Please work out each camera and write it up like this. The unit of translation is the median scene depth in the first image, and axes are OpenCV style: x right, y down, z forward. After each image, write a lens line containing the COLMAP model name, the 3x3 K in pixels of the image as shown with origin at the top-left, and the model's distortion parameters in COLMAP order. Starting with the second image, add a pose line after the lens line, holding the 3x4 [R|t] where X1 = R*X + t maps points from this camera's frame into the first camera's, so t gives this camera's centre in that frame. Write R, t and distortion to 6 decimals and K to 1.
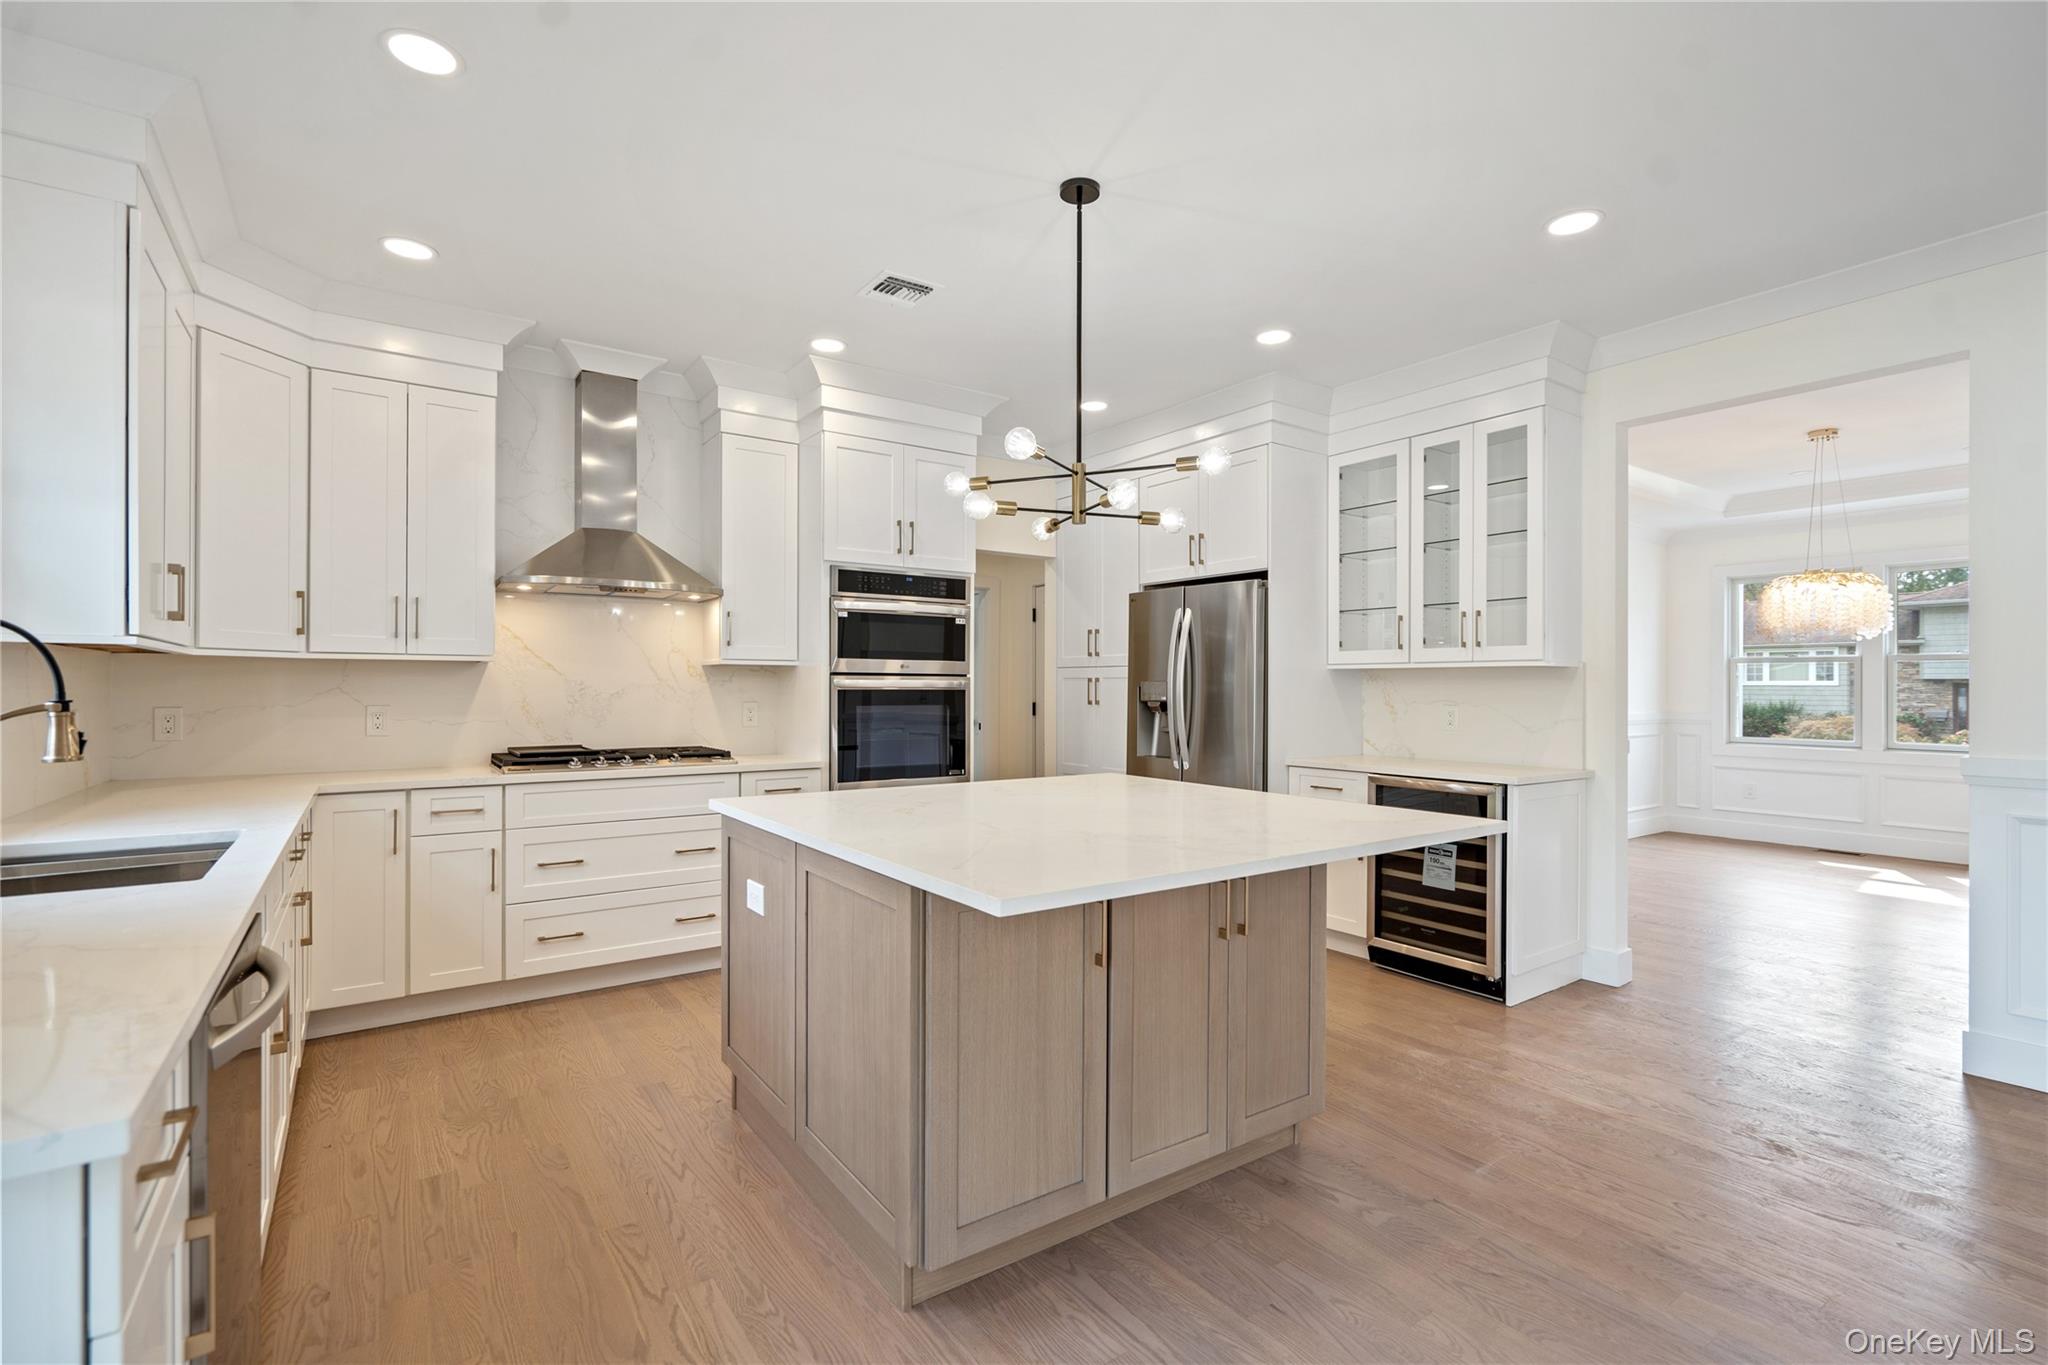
lens RADIAL K [[927.3, 0, 1024.0], [0, 927.3, 682.5], [0, 0, 1]] dist [-0.002150, 0.000225]
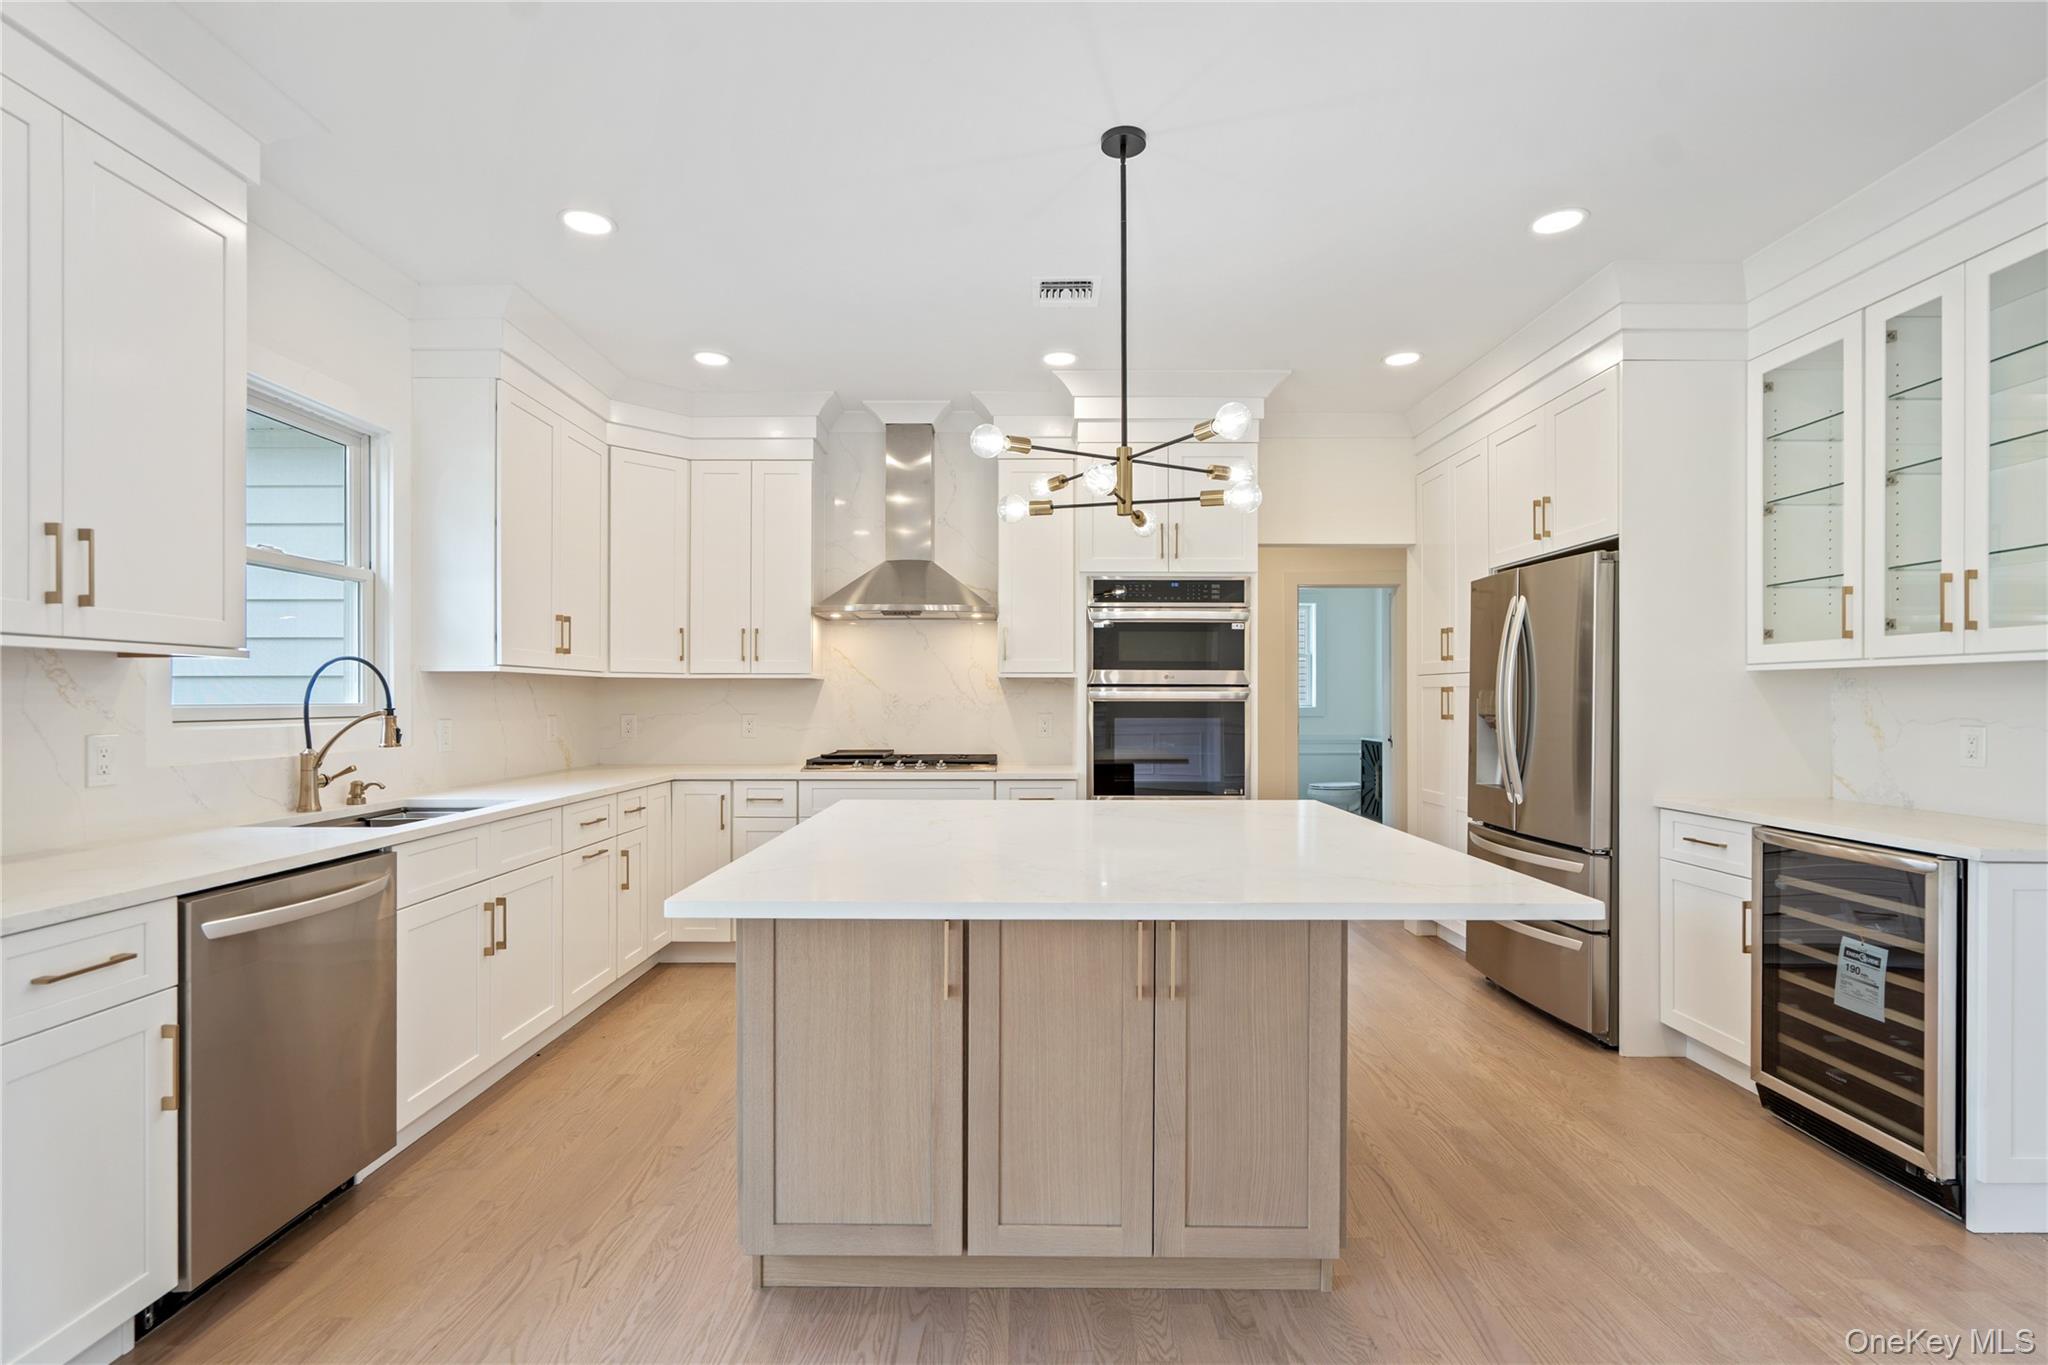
lens RADIAL K [[951.1, 0, 1020.6], [0, 951.1, 694.2], [0, 0, 1]] dist [-0.001207, 0.000319]
pose [[0.815951, -0.005015, -0.578100, 0.339164], [0.004880, 0.999986, -0.001787, 0.001504], [0.578101, -0.001363, 0.815964, 0.131054]]
